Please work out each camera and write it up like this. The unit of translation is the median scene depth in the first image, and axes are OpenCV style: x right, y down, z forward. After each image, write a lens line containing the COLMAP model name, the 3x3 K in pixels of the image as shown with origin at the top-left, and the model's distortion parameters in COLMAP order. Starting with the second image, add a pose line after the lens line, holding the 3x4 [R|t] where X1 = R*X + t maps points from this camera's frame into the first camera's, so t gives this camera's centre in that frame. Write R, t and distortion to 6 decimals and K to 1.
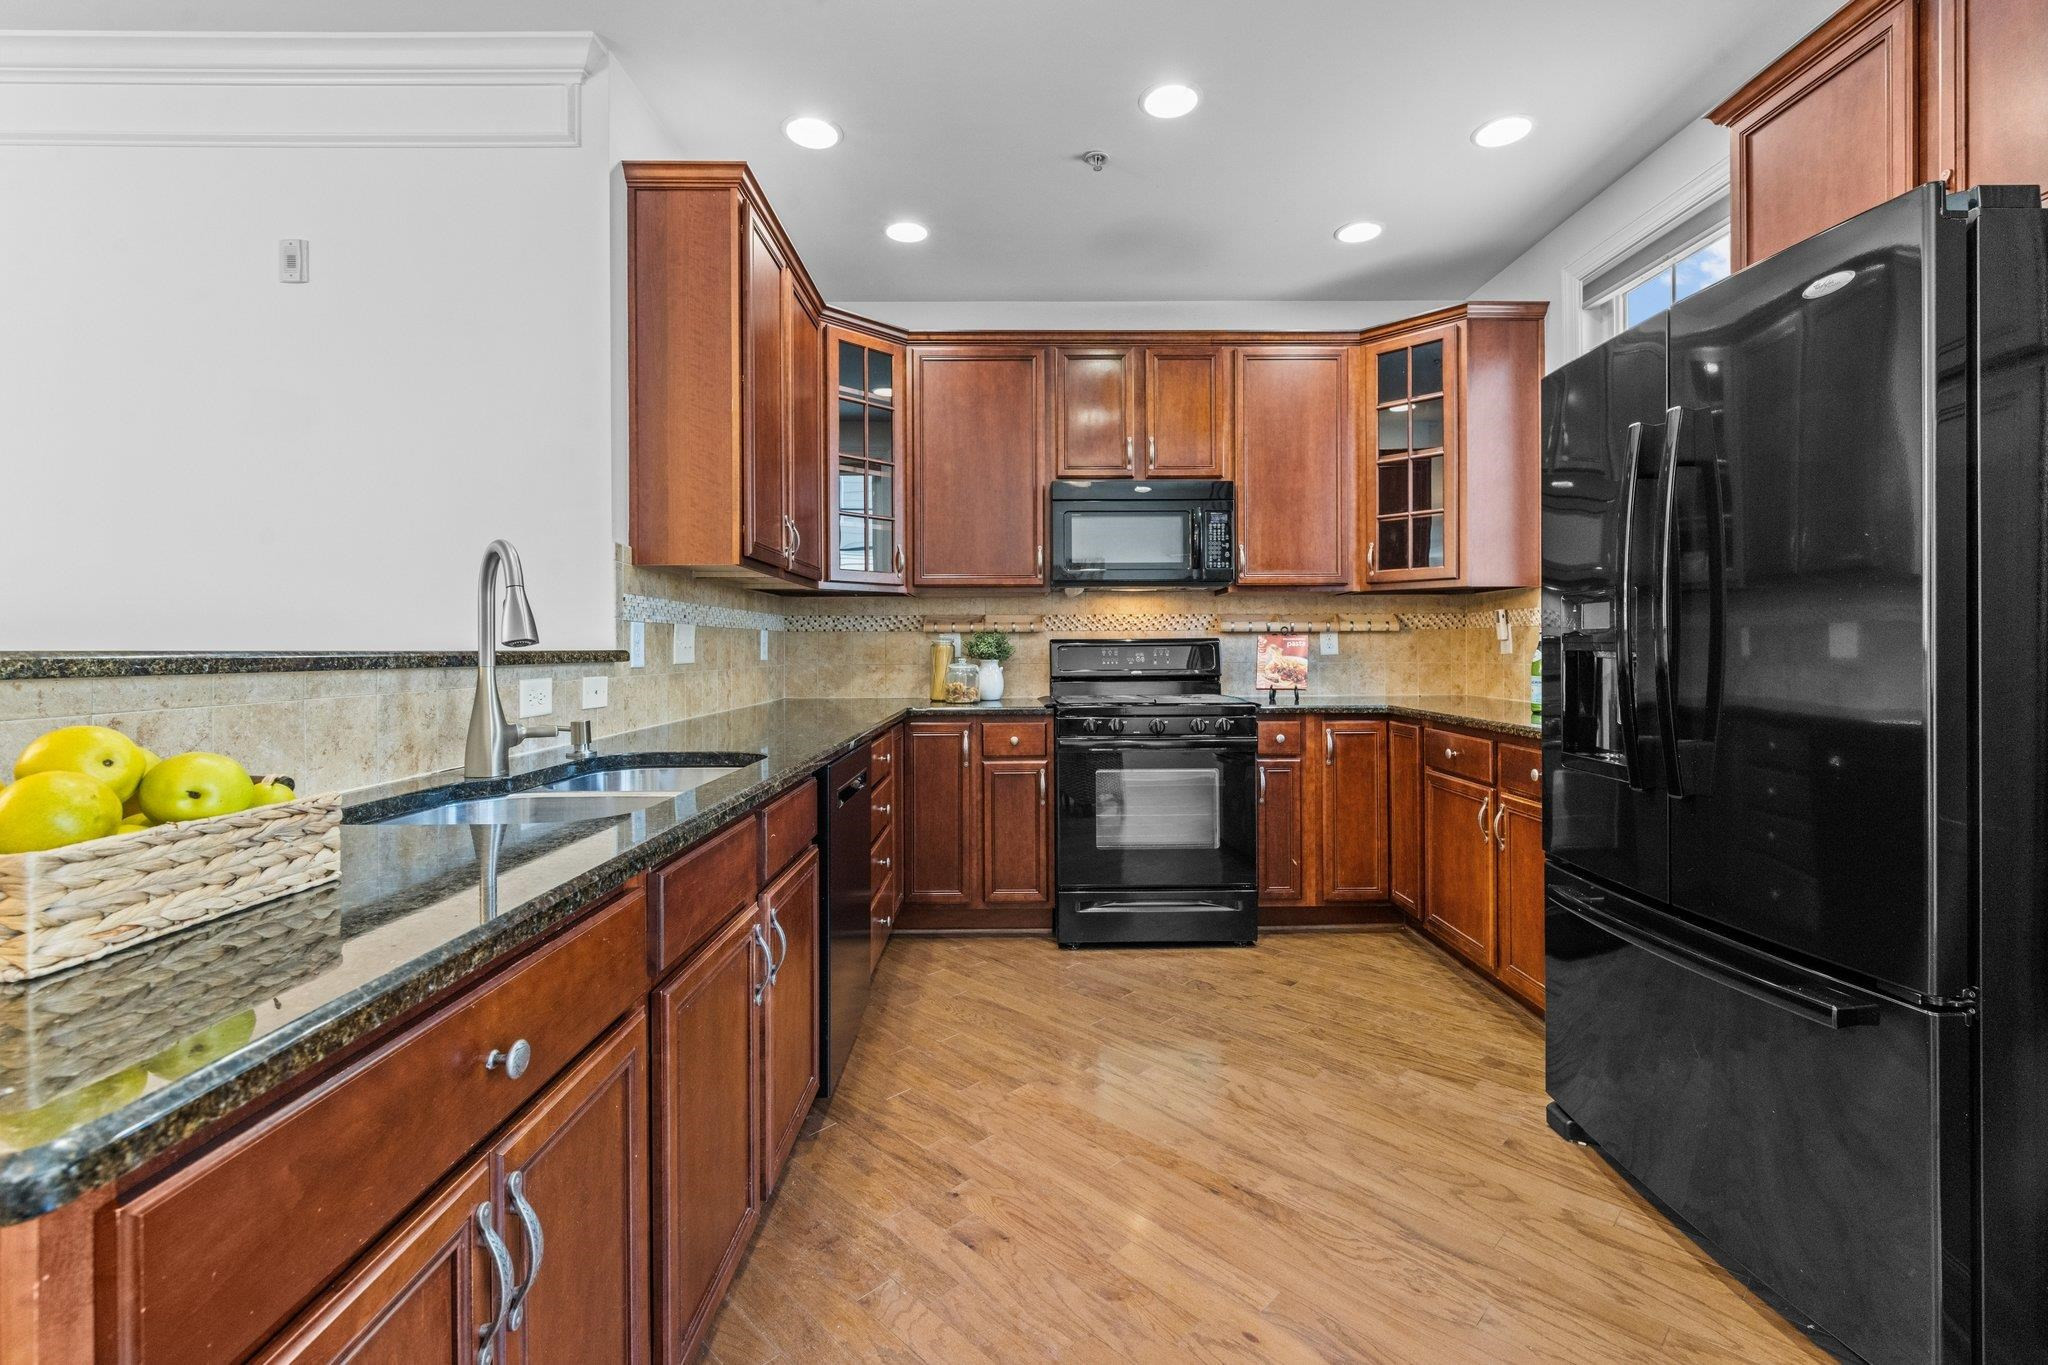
lens RADIAL K [[992.6, 0, 1025.6], [0, 992.6, 668.0], [0, 0, 1]] dist [0.000366, -0.001007]
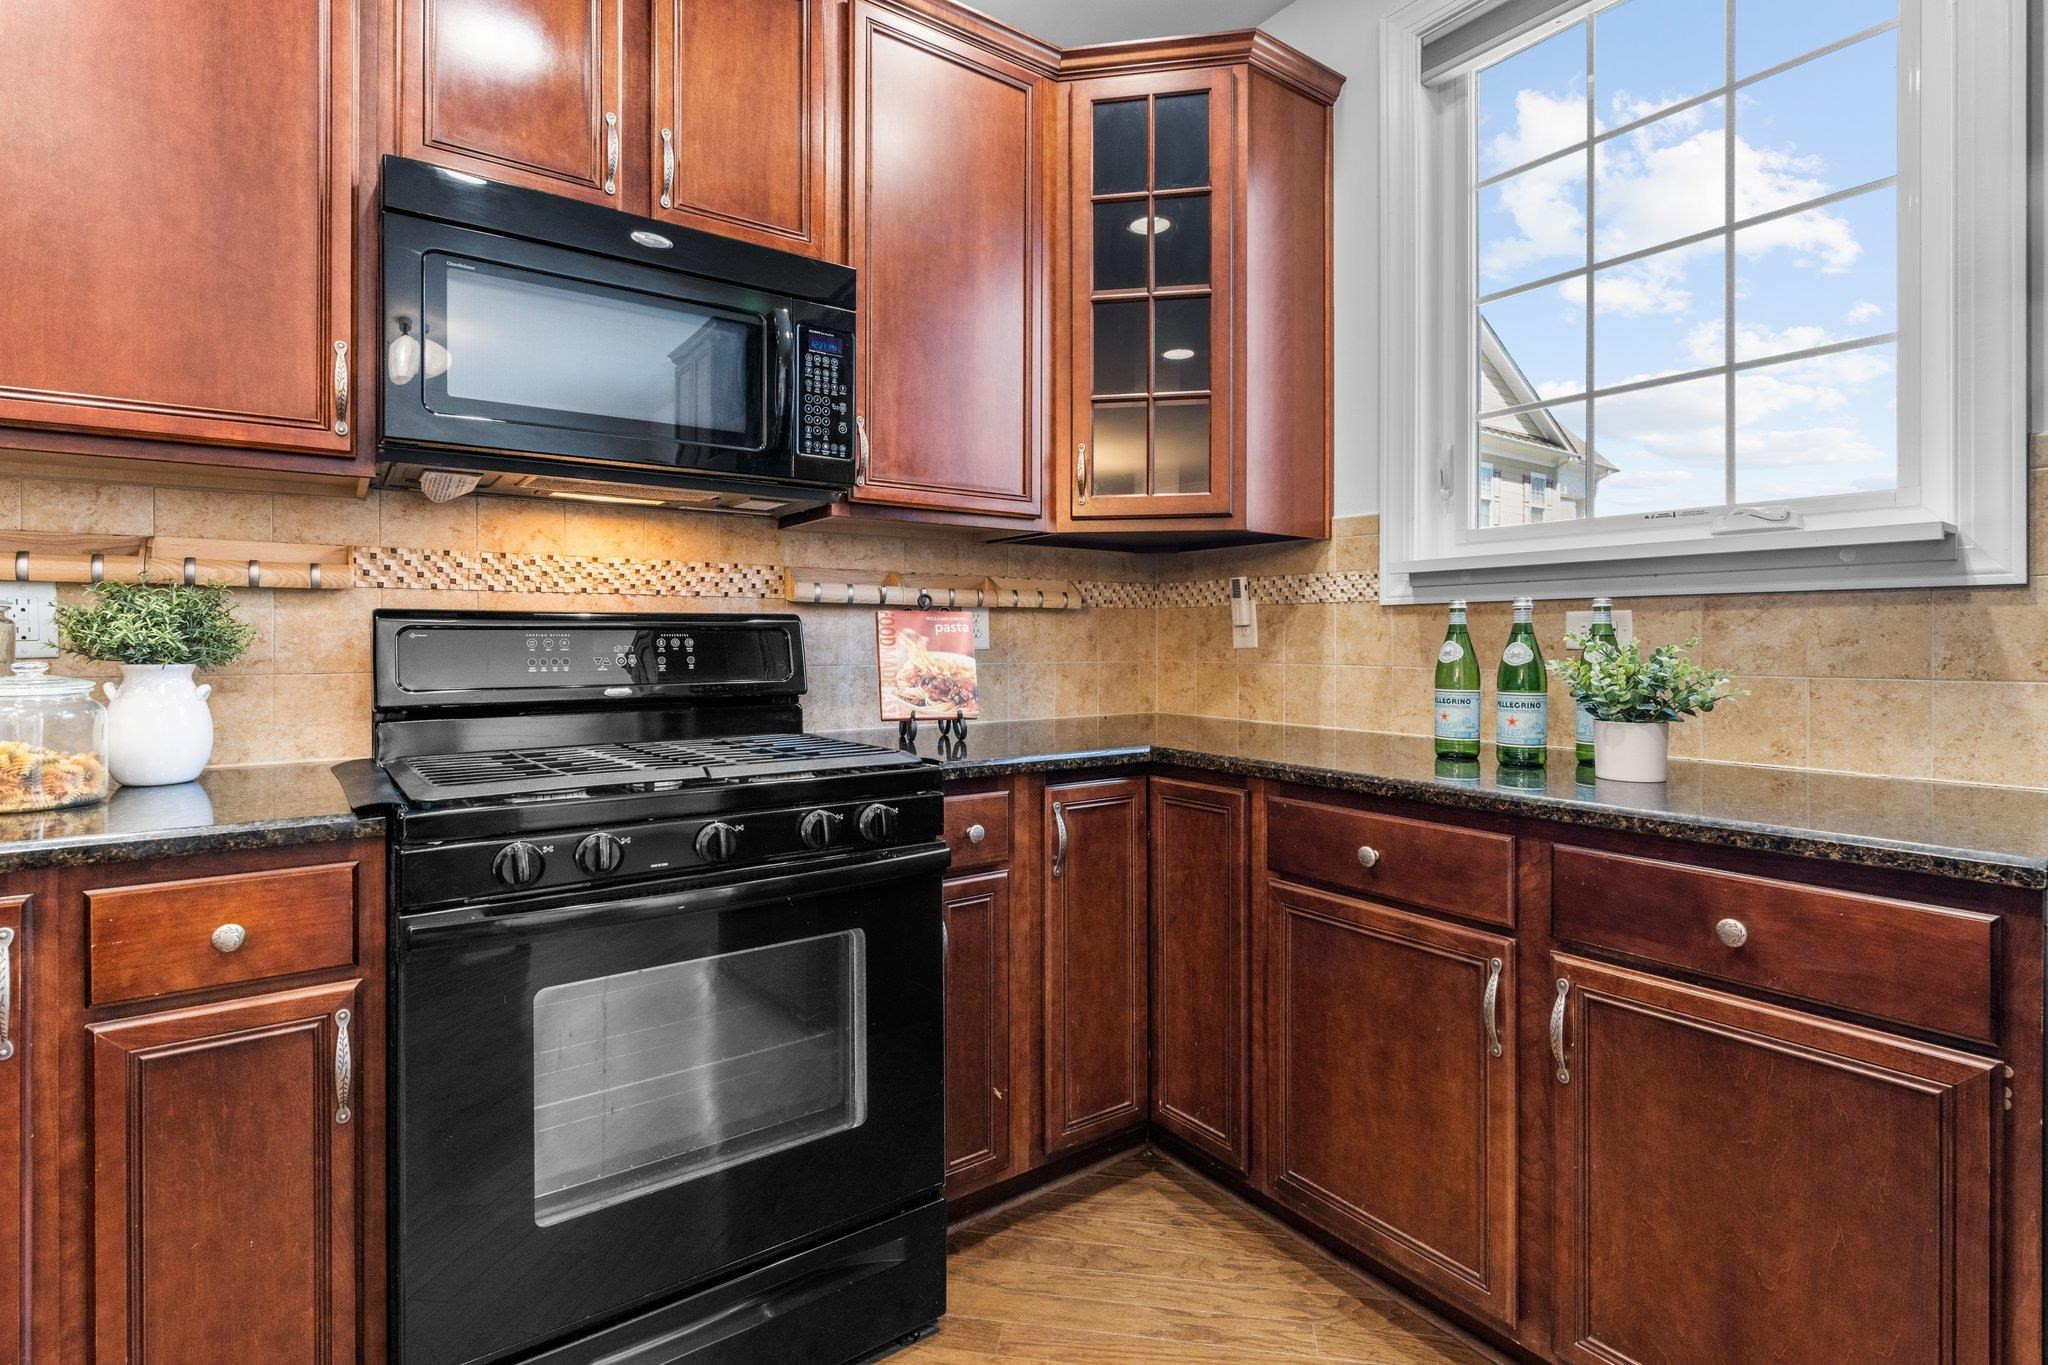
lens RADIAL K [[992.6, 0, 1029.0], [0, 992.6, 639.6], [0, 0, 1]] dist [0.000366, -0.001007]
pose [[0.820201, 0.005674, 0.572047, 0.013853], [0.006737, 0.999786, -0.019575, -0.008322], [-0.572035, 0.019909, 0.819987, 0.569258]]
